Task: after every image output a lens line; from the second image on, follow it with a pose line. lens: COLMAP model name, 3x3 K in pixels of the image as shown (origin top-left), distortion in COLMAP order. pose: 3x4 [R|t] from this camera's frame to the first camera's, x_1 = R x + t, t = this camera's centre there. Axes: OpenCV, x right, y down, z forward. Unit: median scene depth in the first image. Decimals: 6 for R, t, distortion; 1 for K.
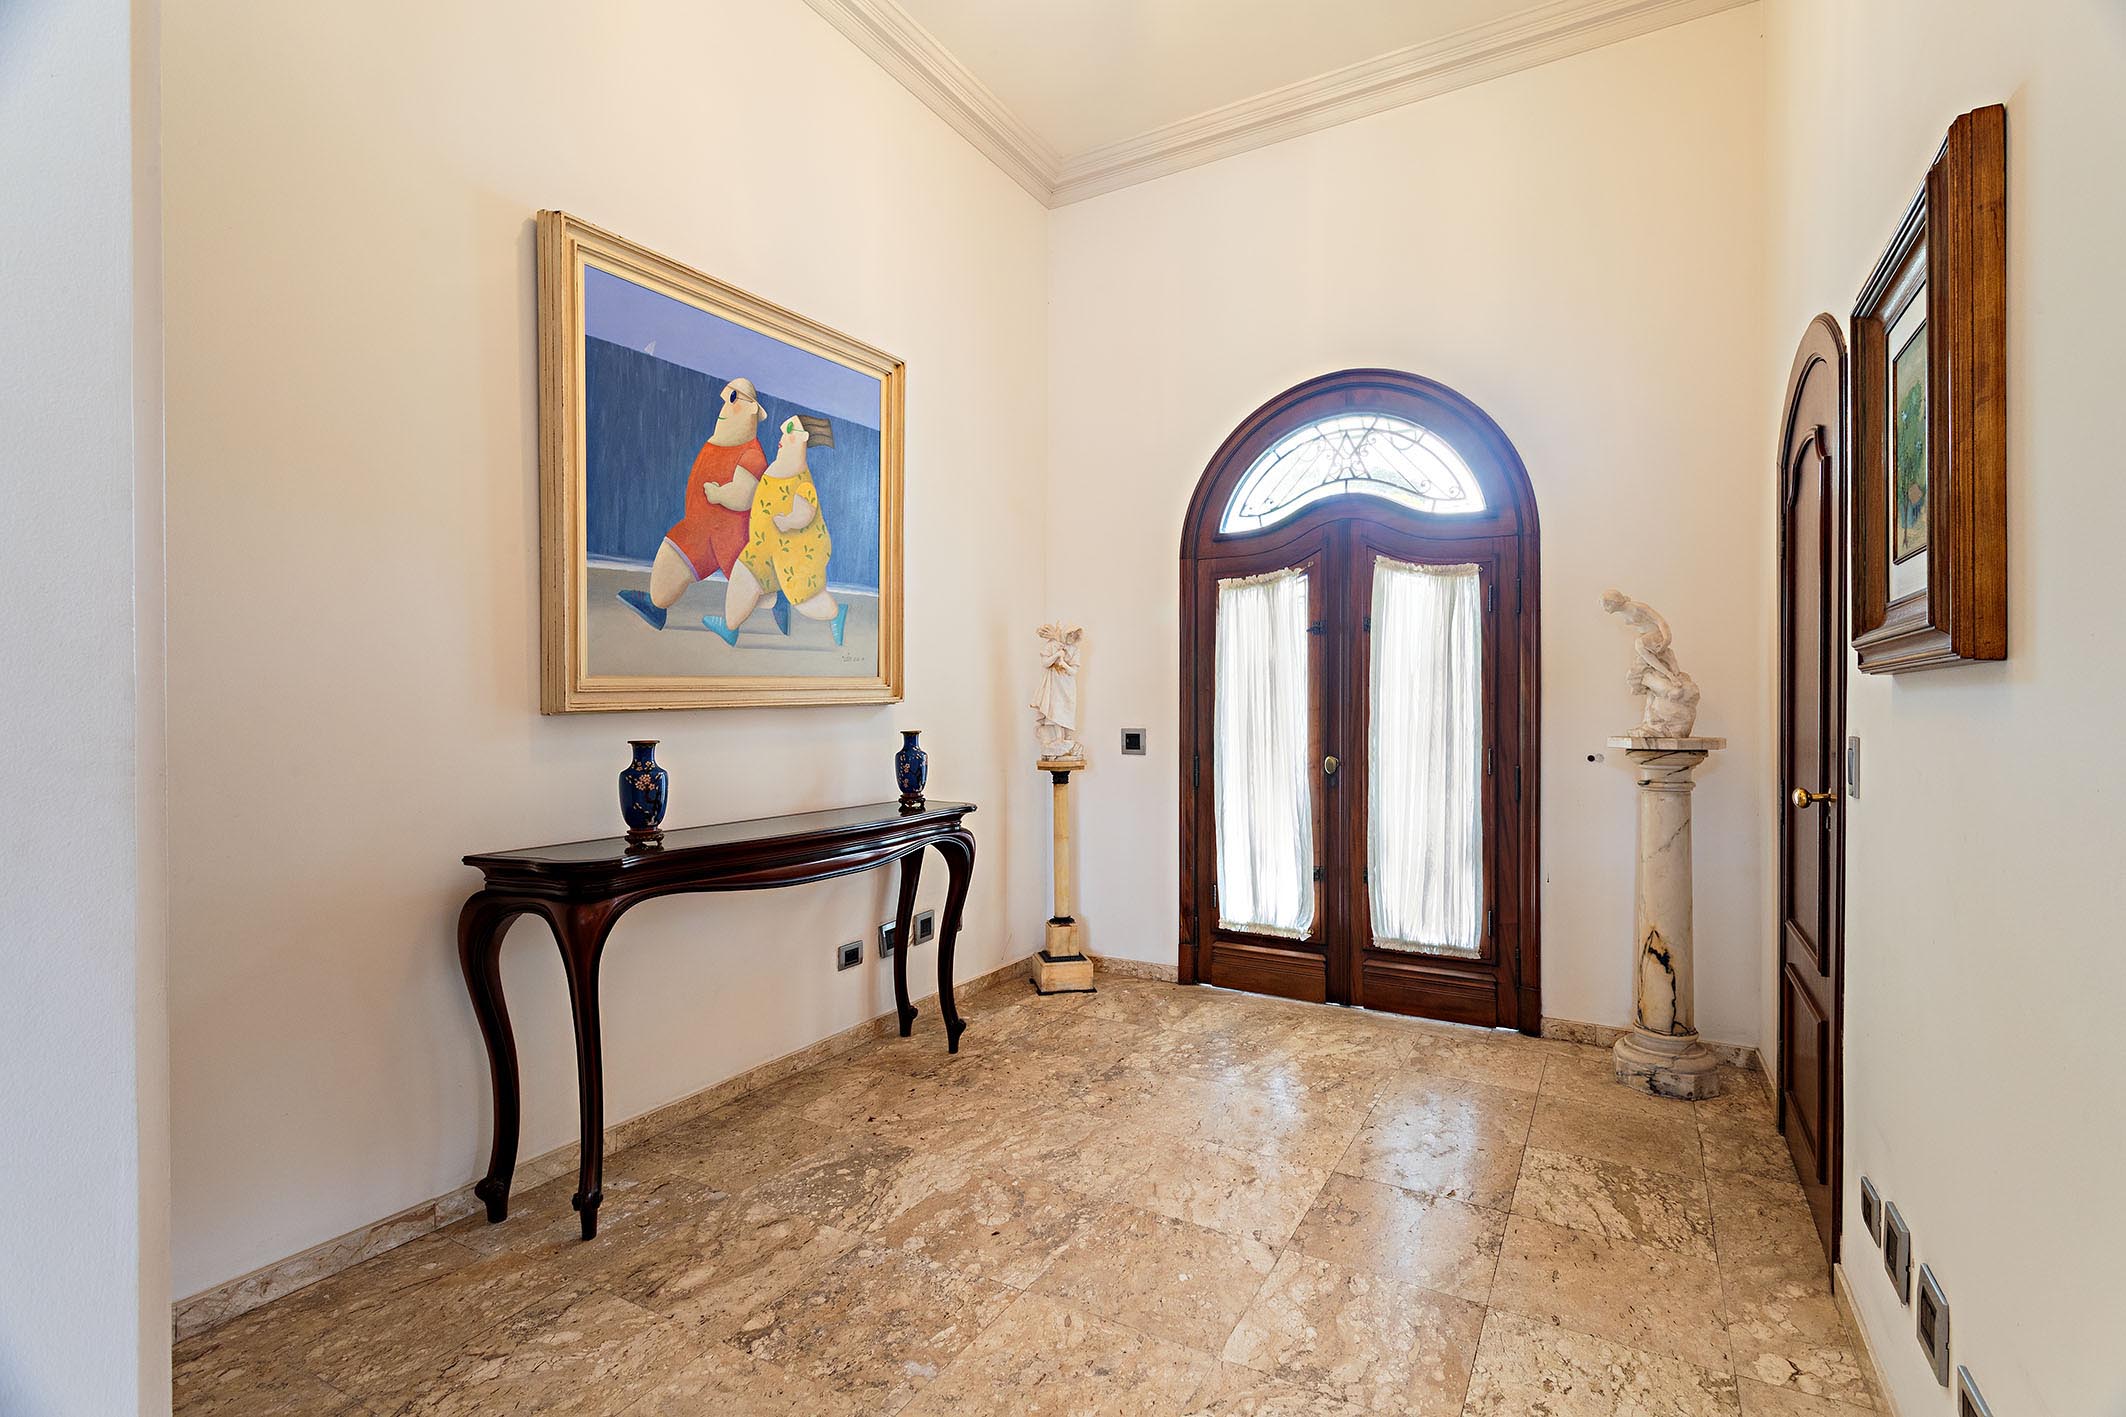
lens RADIAL K [[1003.8, 0, 1069.5], [0, 1003.8, 704.9], [0, 0, 1]] dist [-0.000038, 0.000150]
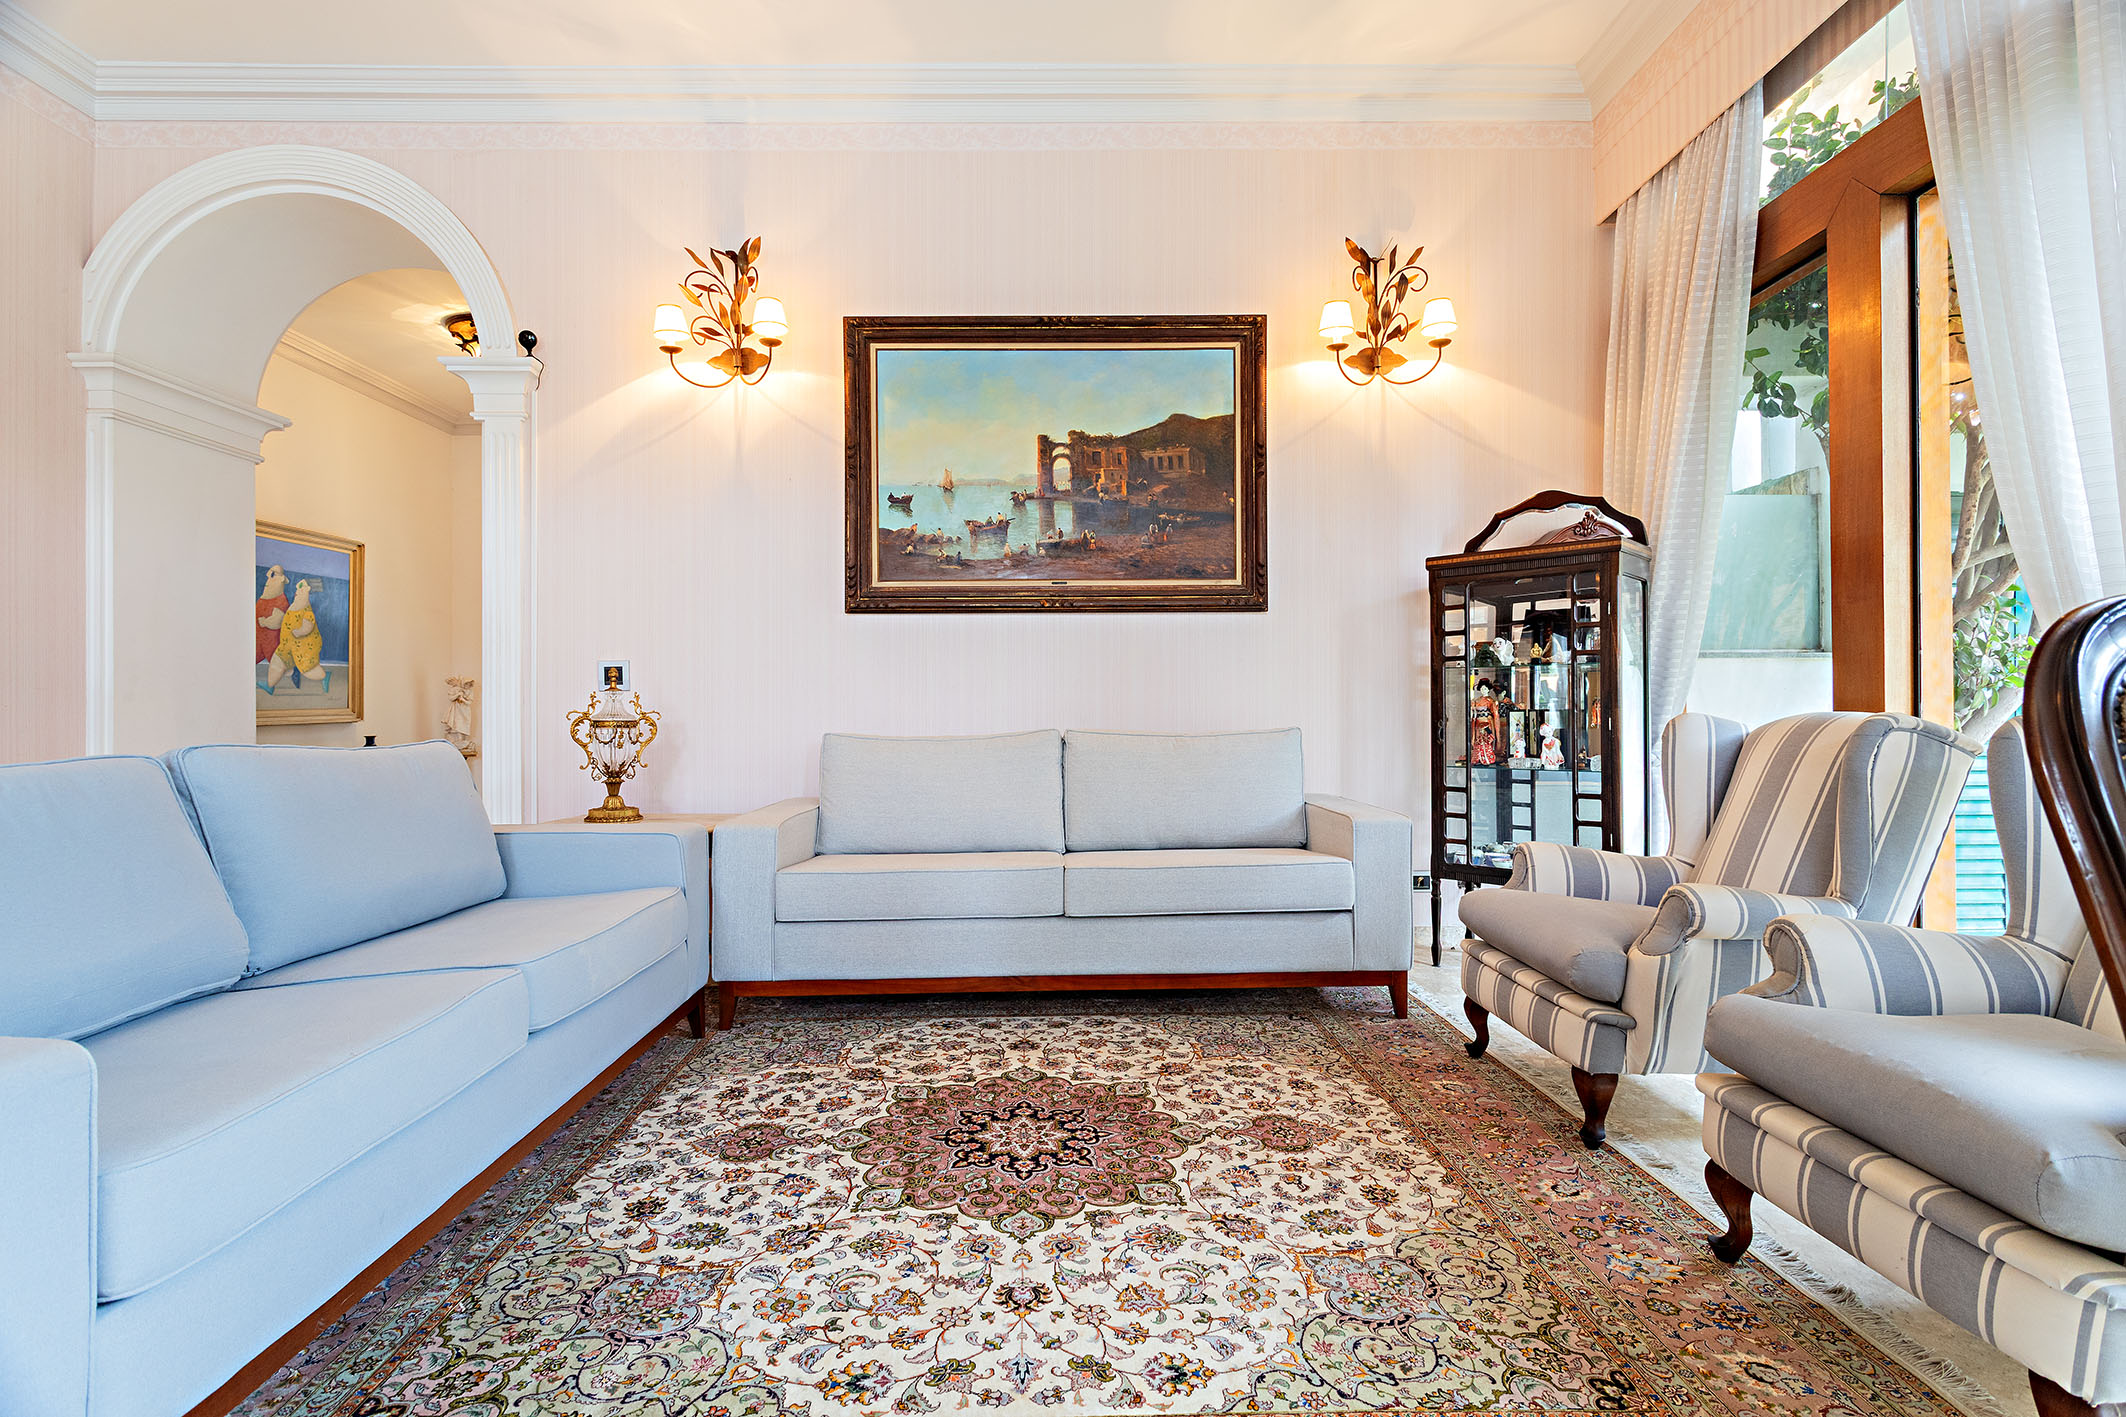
lens RADIAL K [[1000.4, 0, 1078.8], [0, 1000.4, 704.1], [0, 0, 1]] dist [0.001621, 0.000674]
pose [[0.859590, 0.000052, 0.510985, 0.033953], [0.005921, 0.999932, -0.010062, -0.008543], [-0.510951, 0.011674, 0.859531, -1.439929]]
